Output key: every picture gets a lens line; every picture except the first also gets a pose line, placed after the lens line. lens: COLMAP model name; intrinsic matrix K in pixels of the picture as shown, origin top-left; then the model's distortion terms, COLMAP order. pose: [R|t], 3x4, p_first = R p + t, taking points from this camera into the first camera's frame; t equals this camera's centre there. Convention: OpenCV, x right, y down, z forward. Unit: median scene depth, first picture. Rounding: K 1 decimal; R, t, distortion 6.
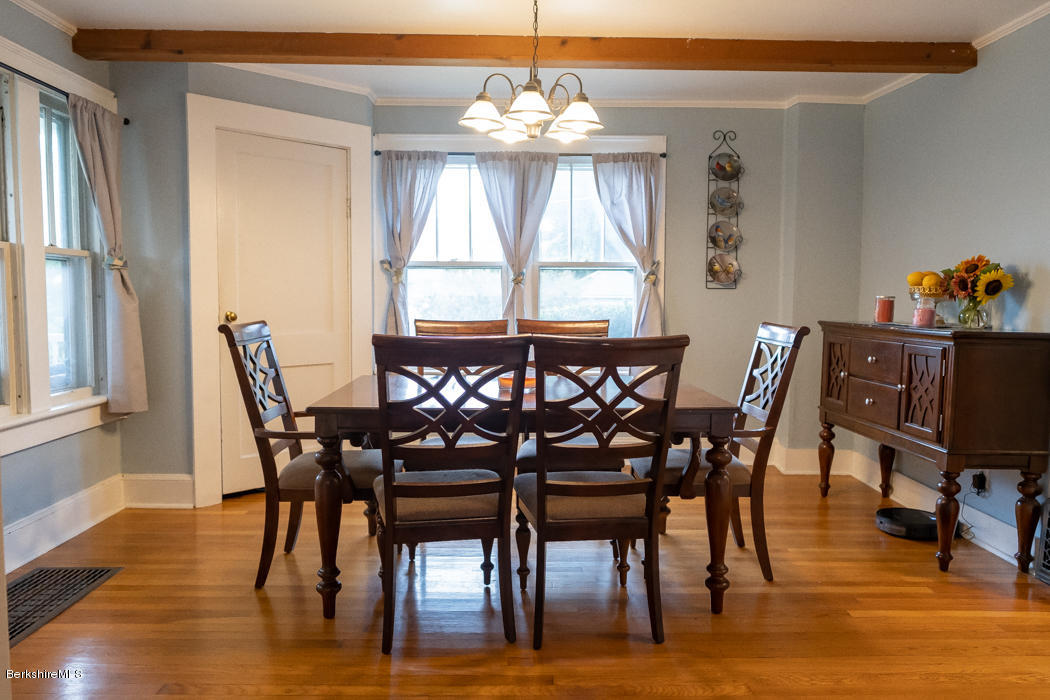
lens RADIAL K [[744.8, 0, 519.8], [0, 744.8, 352.3], [0, 0, 1]] dist [-0.011862, 0.001913]
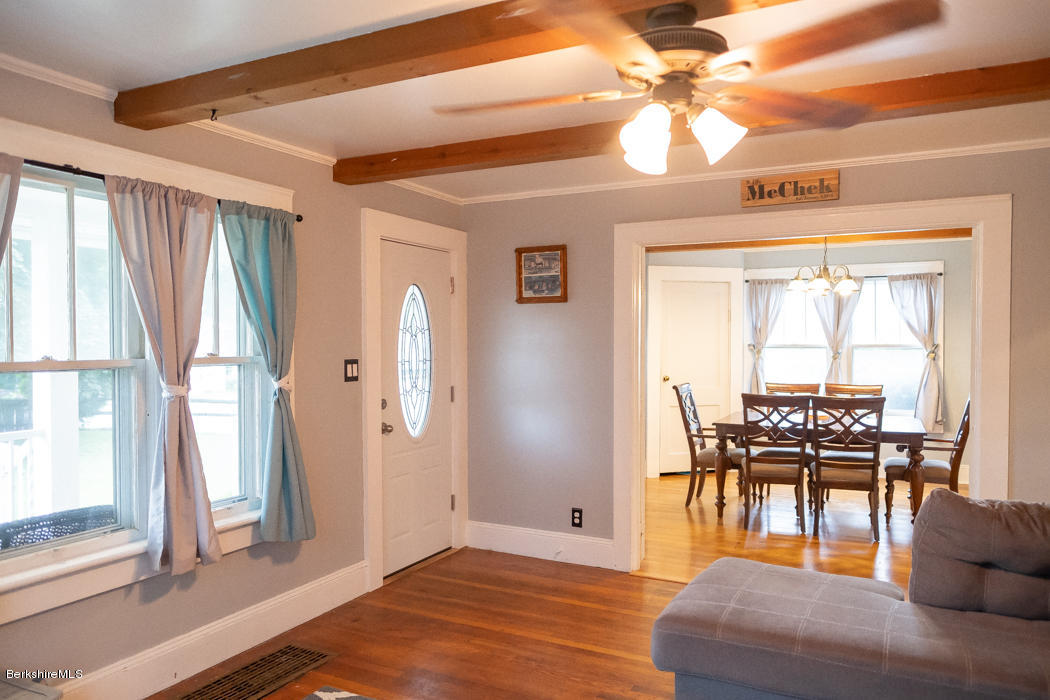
lens RADIAL K [[744.8, 0, 519.8], [0, 744.8, 352.3], [0, 0, 1]] dist [-0.011862, 0.001913]
pose [[0.882219, 0.000073, -0.470839, 0.232232], [-0.027166, 0.998342, -0.050747, -0.010373], [0.470055, 0.057561, 0.880758, -1.123672]]
